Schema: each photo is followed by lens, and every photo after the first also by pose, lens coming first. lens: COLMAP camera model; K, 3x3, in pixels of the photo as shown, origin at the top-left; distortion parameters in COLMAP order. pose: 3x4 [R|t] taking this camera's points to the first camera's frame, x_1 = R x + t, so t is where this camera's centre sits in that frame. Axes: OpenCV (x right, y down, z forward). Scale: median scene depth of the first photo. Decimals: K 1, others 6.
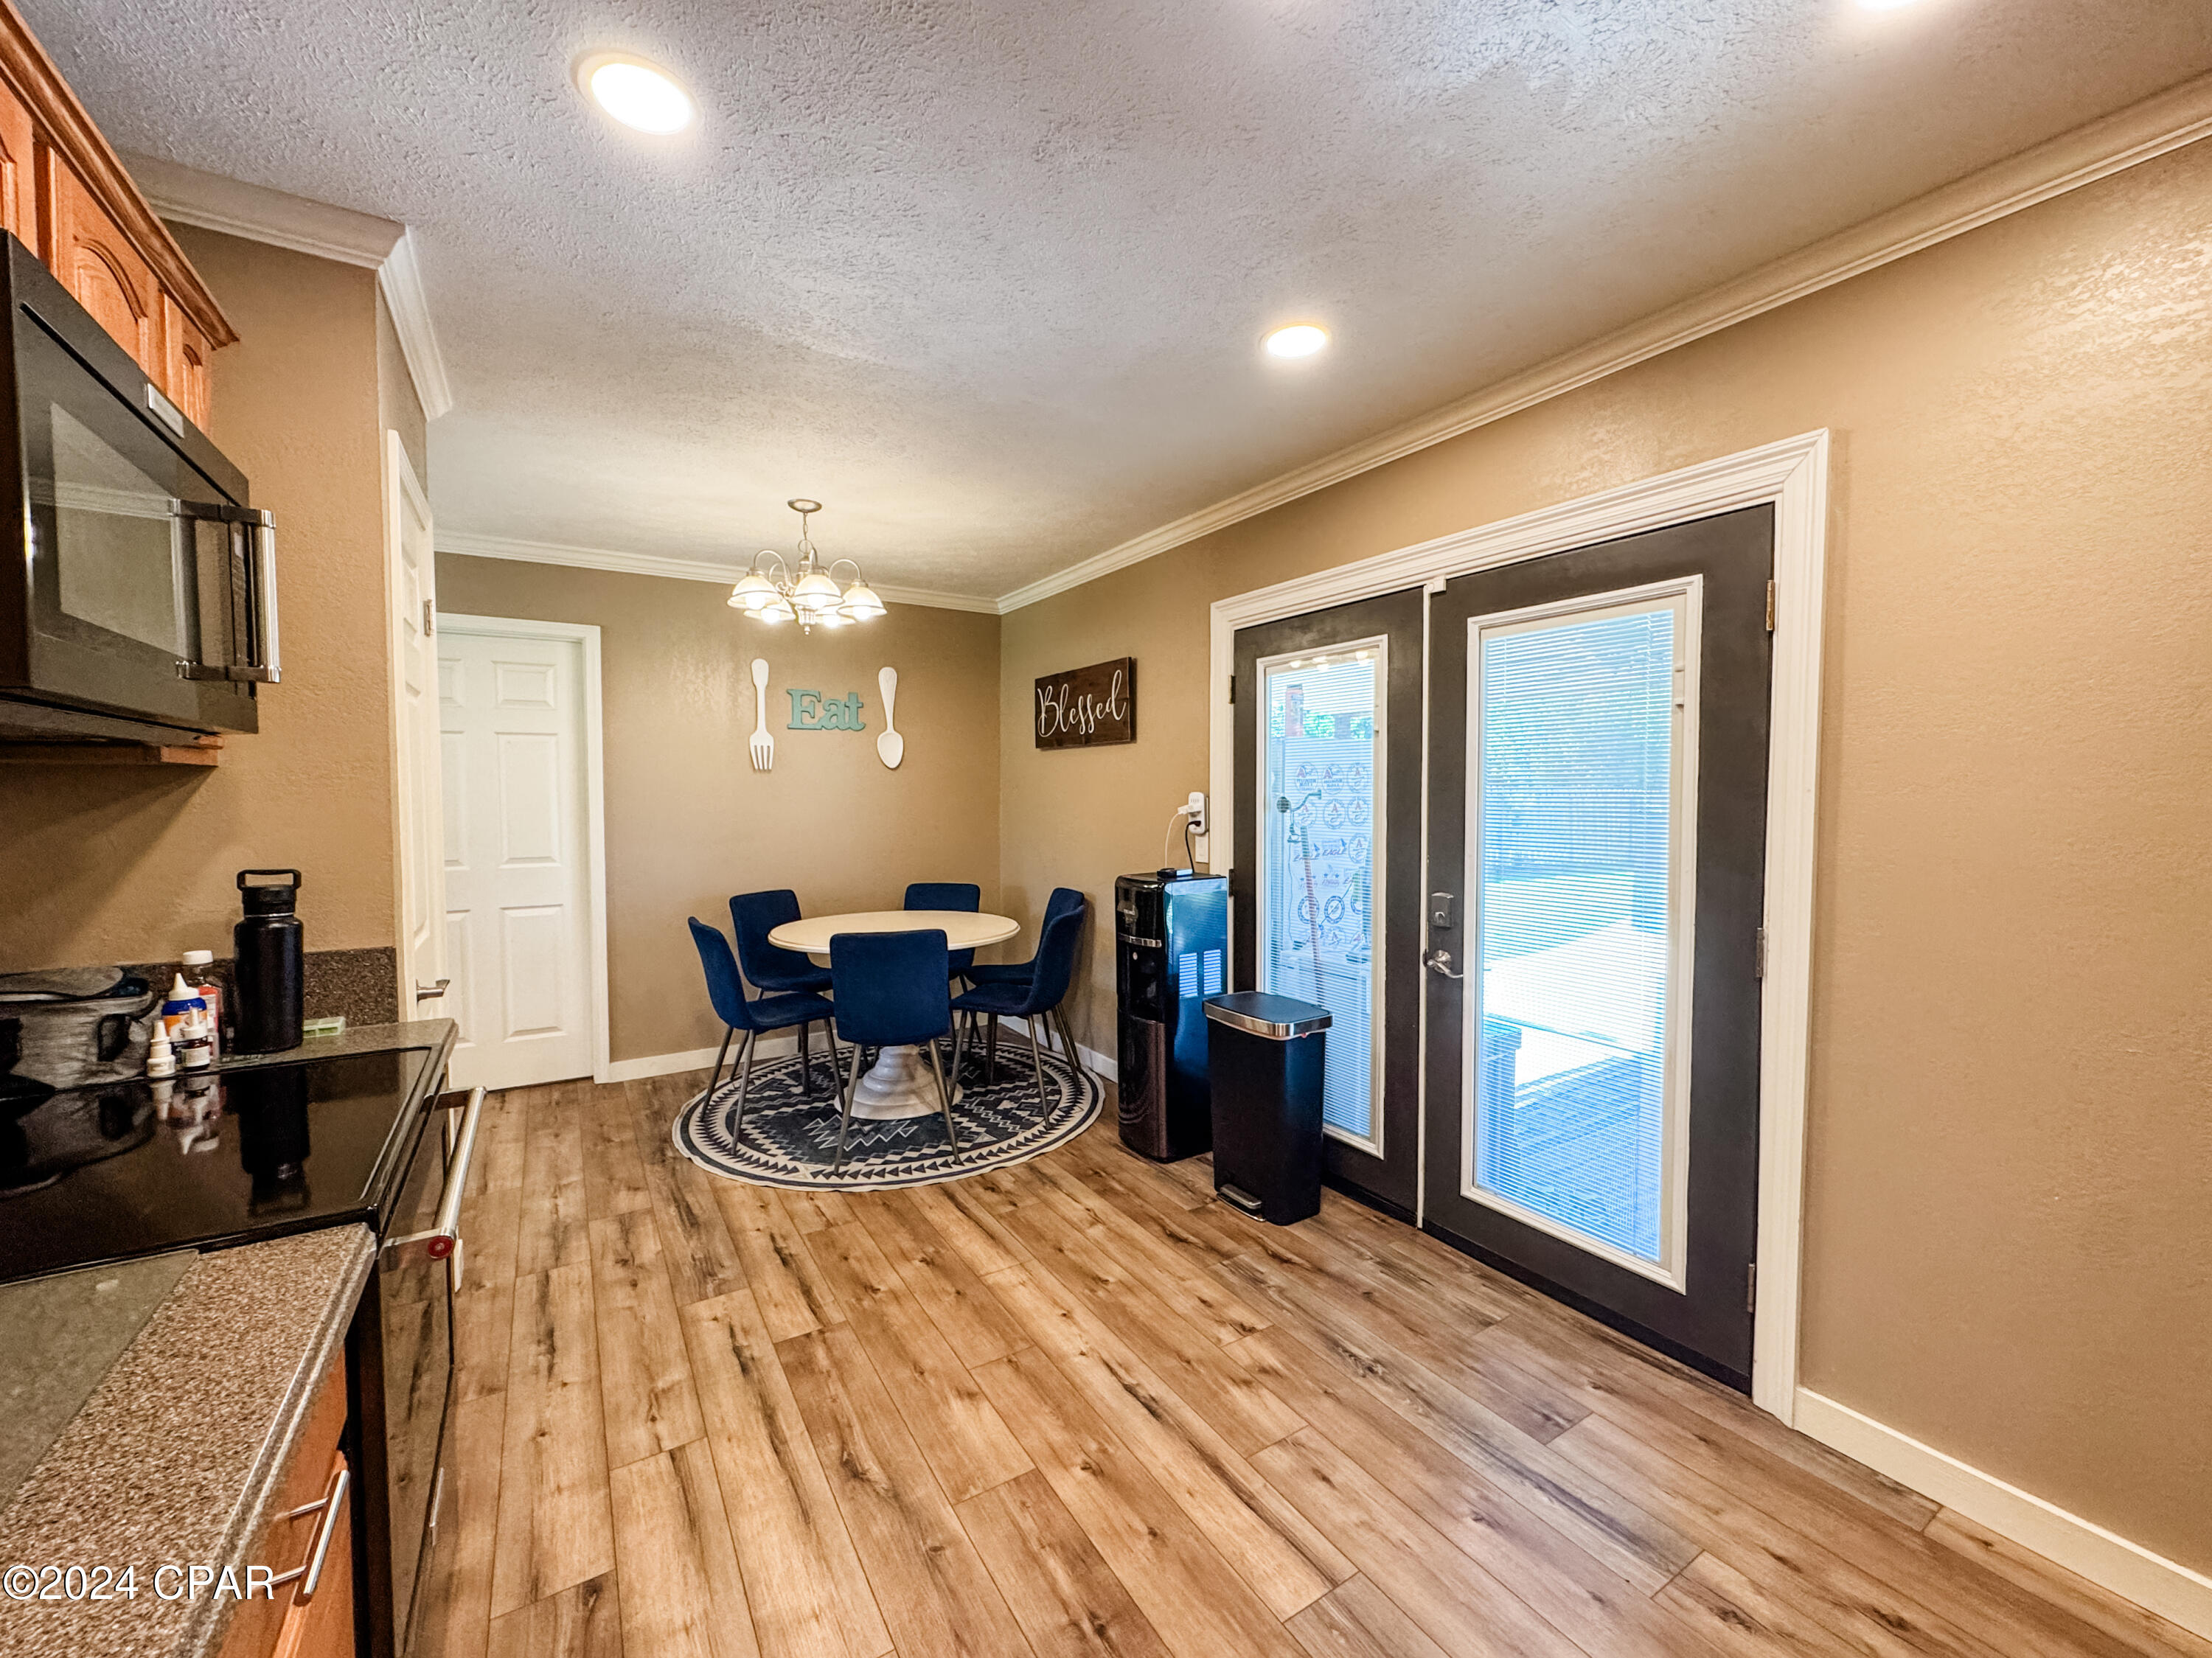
lens RADIAL K [[894.8, 0, 1112.7], [0, 894.8, 830.8], [0, 0, 1]] dist [-0.001779, -0.000207]
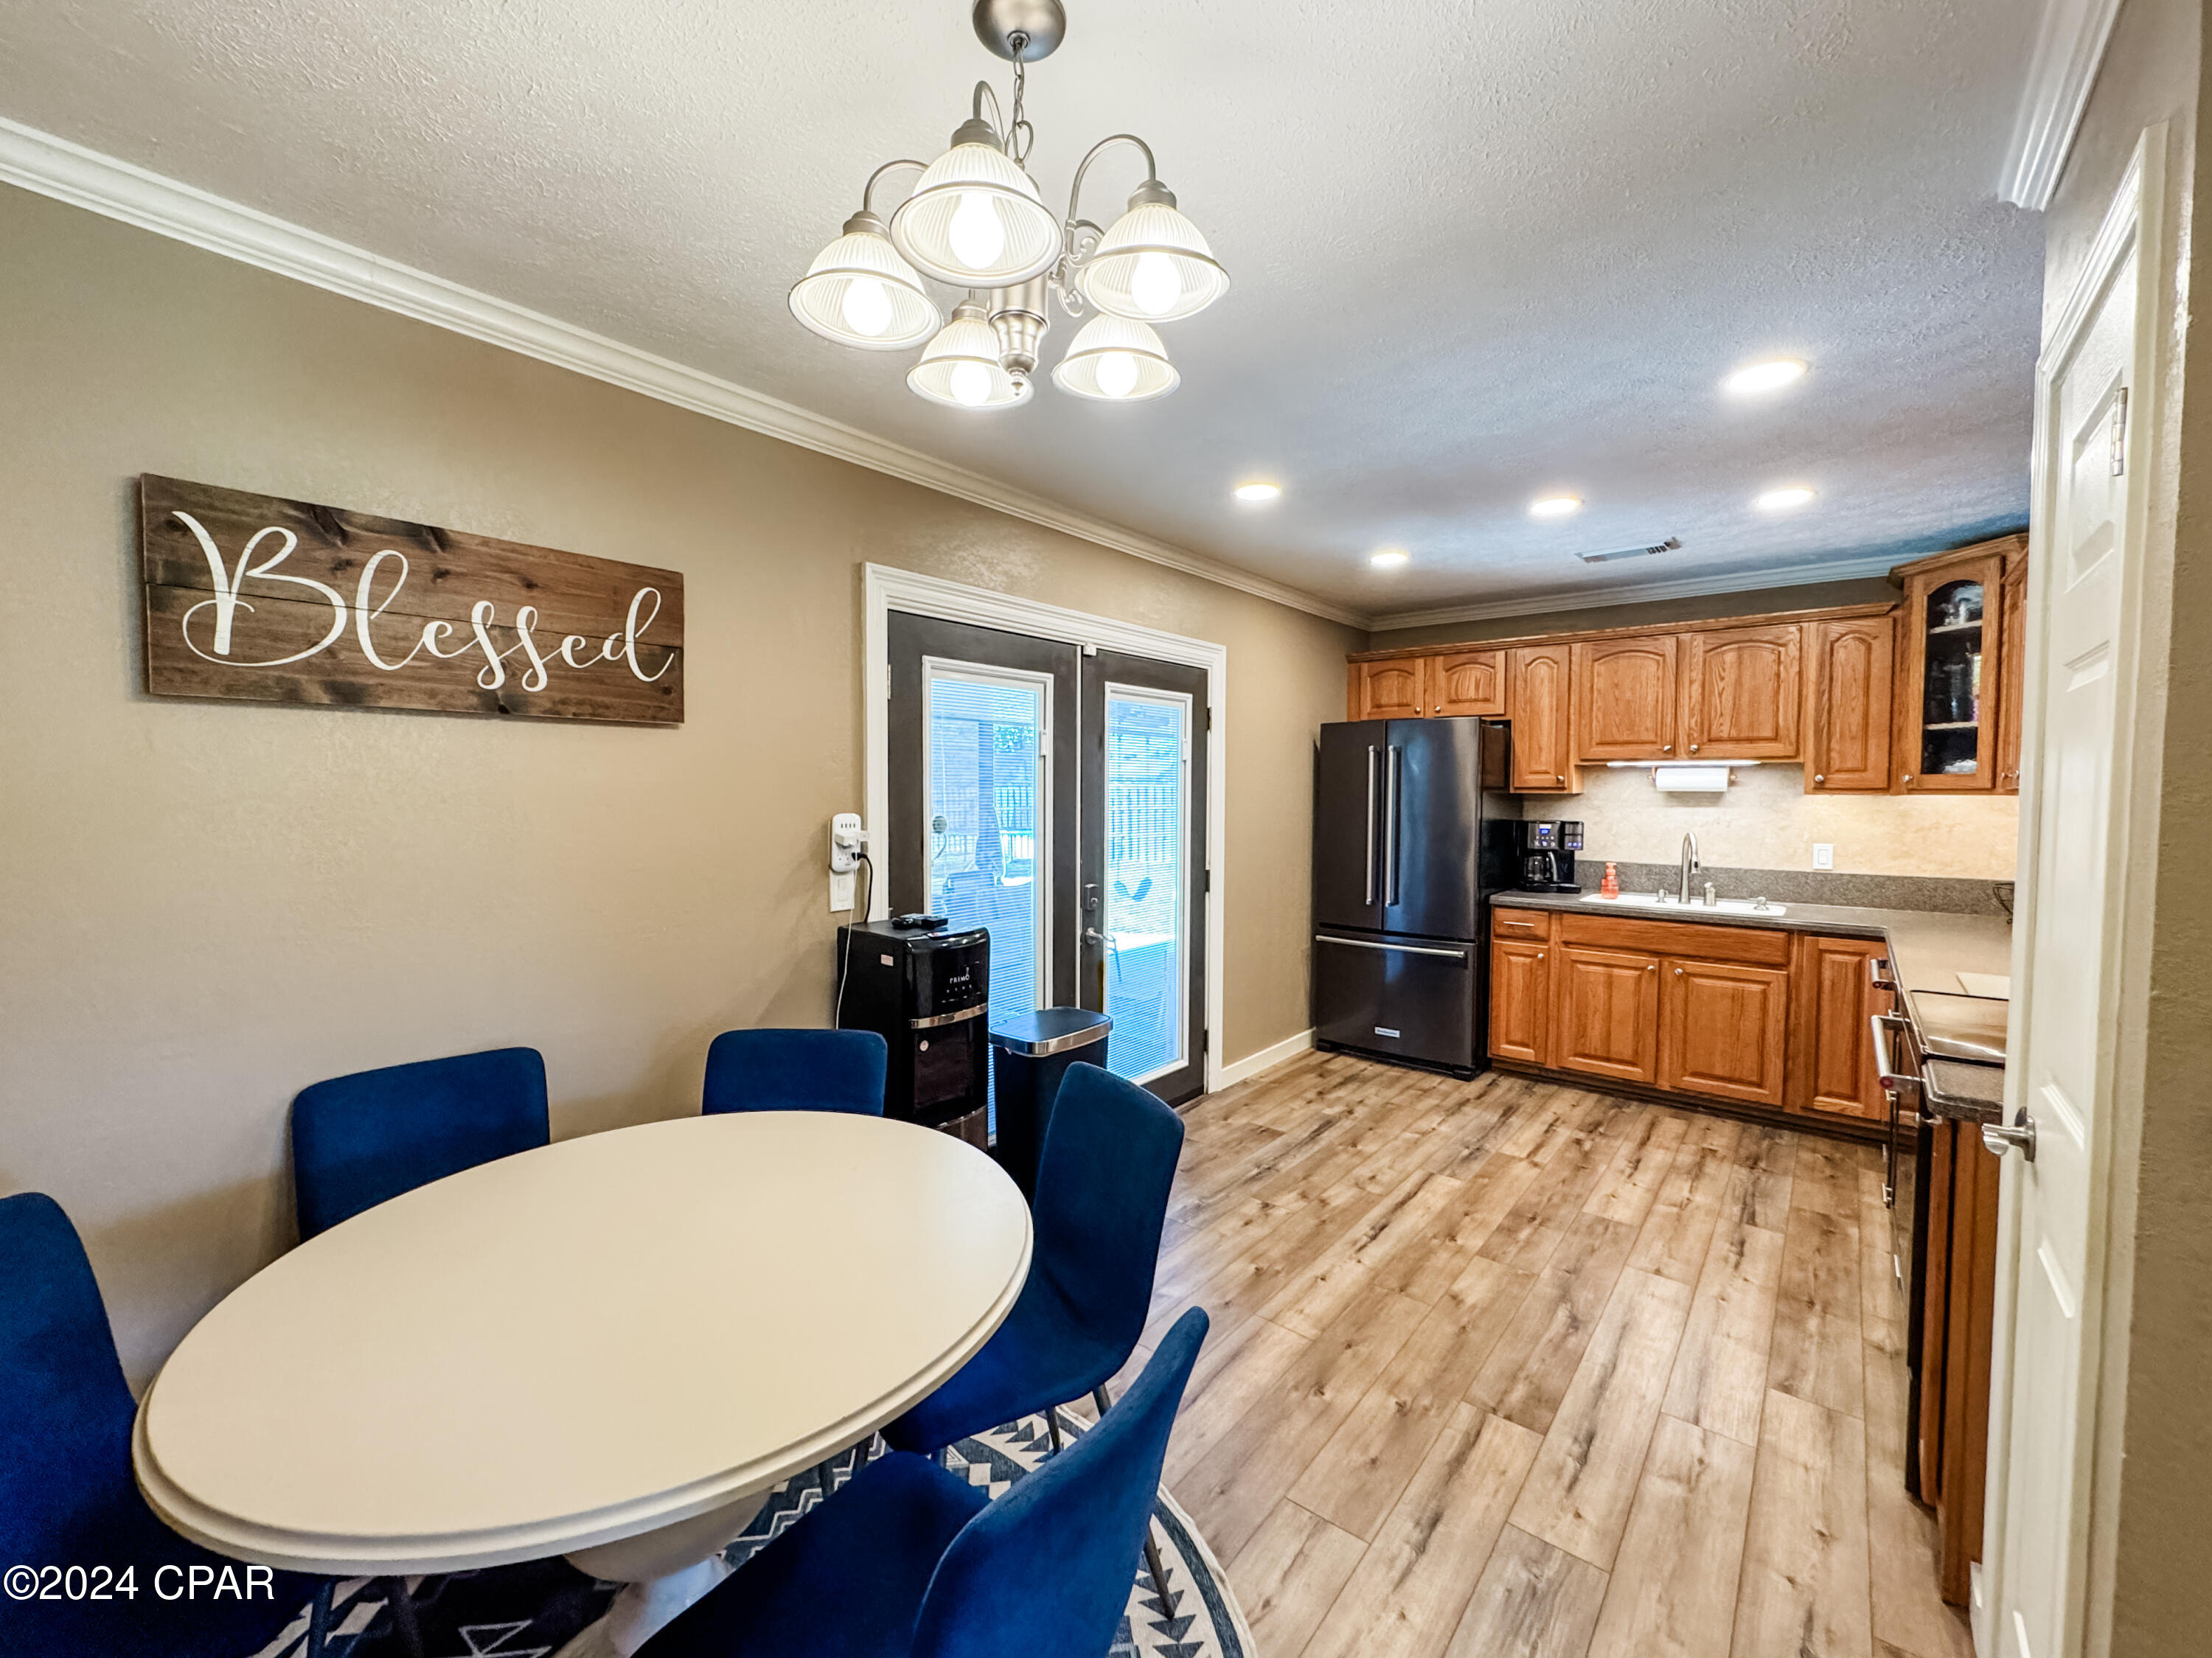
lens RADIAL K [[894.8, 0, 1112.7], [0, 894.8, 830.8], [0, 0, 1]] dist [-0.001779, -0.000207]
pose [[-0.322397, -0.043839, 0.945589, -1.081119], [0.038907, 0.997469, 0.059509, -0.105080], [-0.945805, 0.055976, -0.319875, 1.695154]]
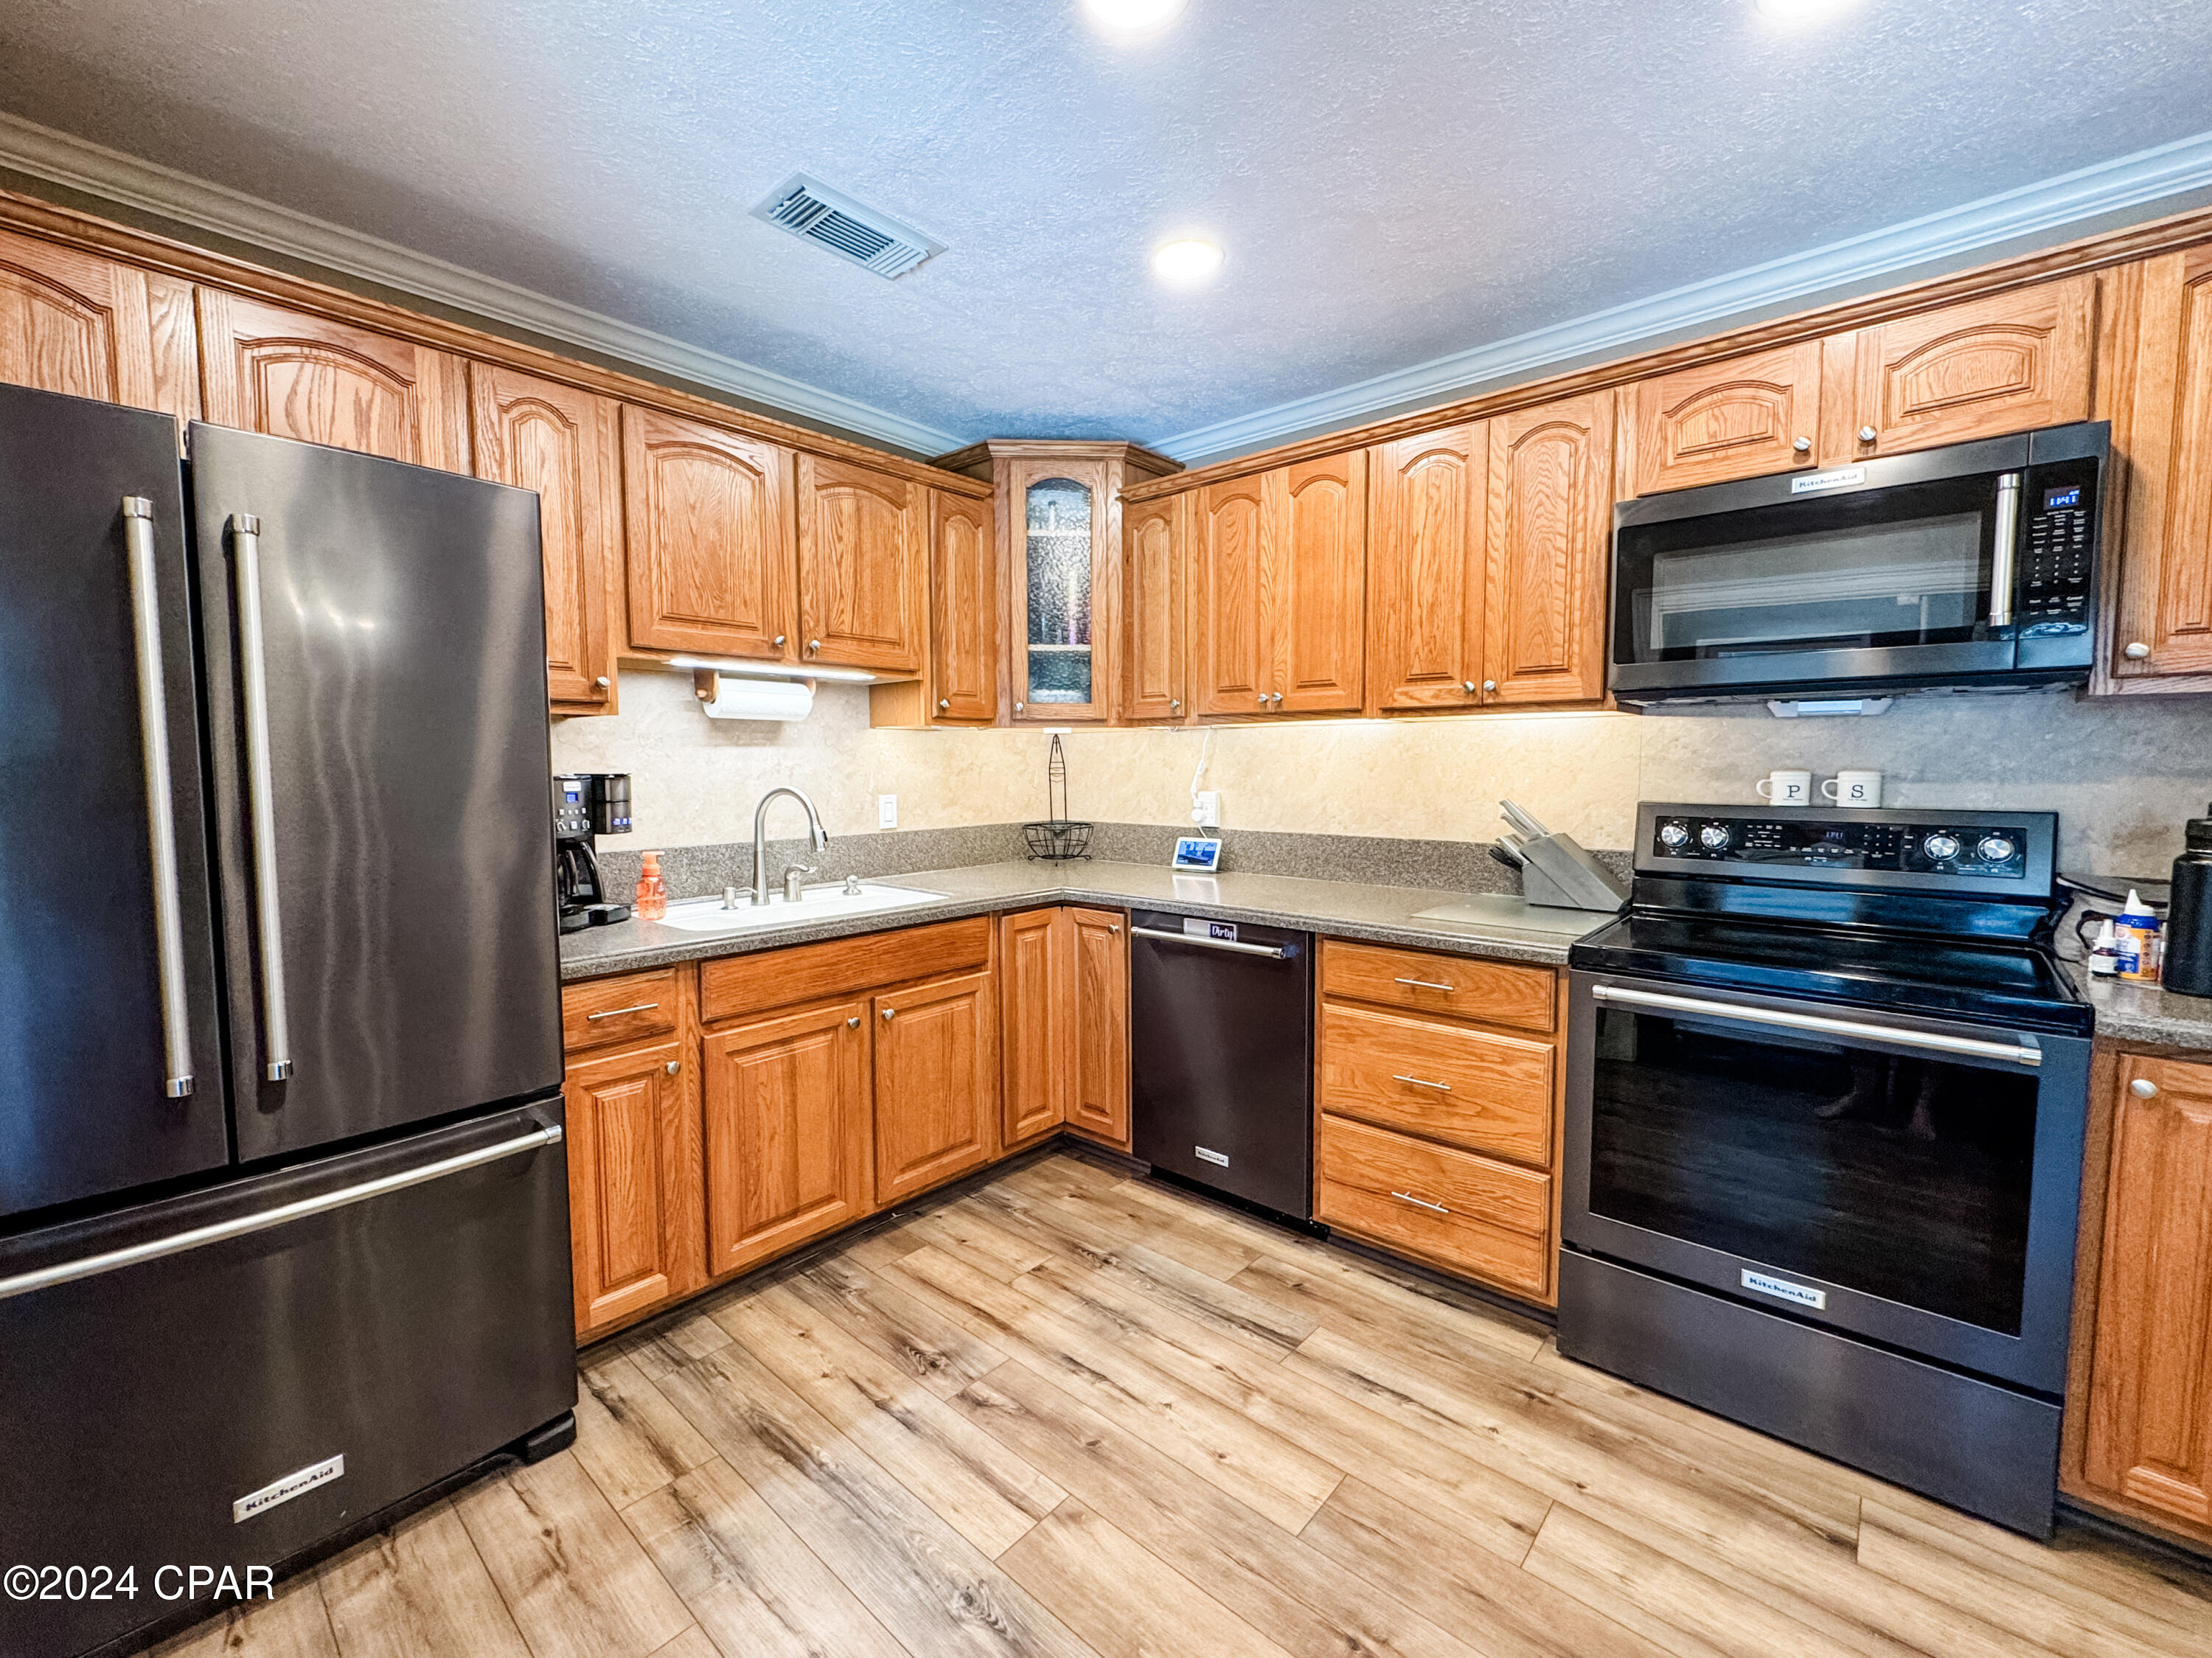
lens RADIAL K [[915.7, 0, 1106.0], [0, 915.7, 829.0], [0, 0, 1]] dist [-0.001542, -0.000254]
pose [[-0.959048, 0.024075, -0.282218, 0.317234], [-0.008778, 0.993376, 0.114571, -0.021614], [0.283107, 0.112357, -0.952484, 1.154615]]
